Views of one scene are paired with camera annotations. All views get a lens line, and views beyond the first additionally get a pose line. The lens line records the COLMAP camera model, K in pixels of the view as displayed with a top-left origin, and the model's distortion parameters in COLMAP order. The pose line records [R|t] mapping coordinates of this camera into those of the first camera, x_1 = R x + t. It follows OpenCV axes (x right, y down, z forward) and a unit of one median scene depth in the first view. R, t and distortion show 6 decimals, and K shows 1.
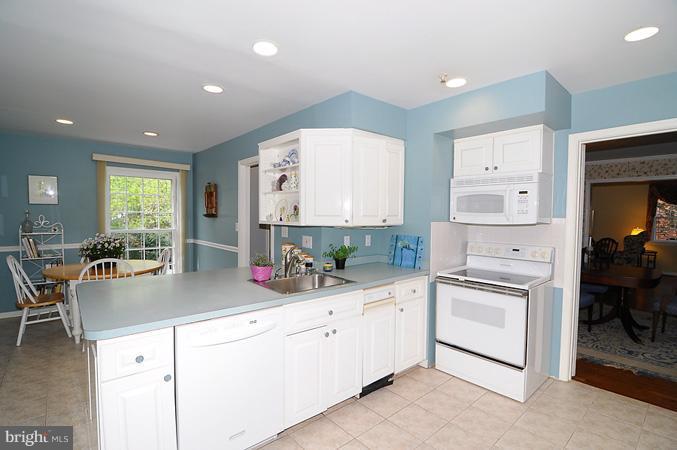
lens RADIAL K [[326.6, 0, 328.5], [0, 326.6, 227.1], [0, 0, 1]] dist [0.000254, -0.000016]
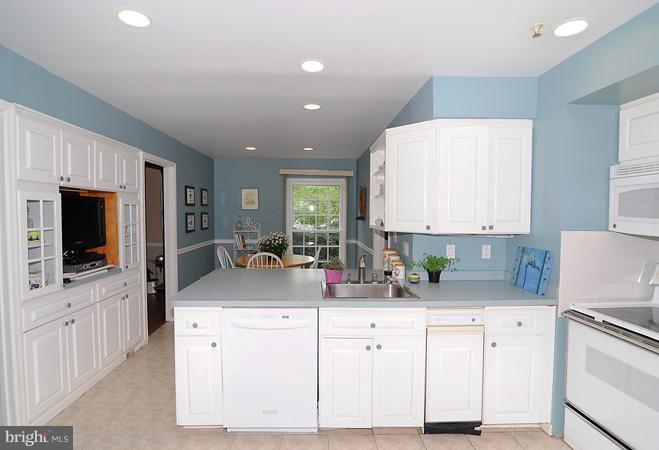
lens RADIAL K [[350.4, 0, 329.5], [0, 350.4, 225.0], [0, 0, 1]] dist [-0.001864, -0.000407]
pose [[0.771903, 0.016086, -0.635537, 0.399726], [-0.019628, 0.999806, 0.001467, -0.019262], [0.635438, 0.011342, 0.772069, 0.100781]]
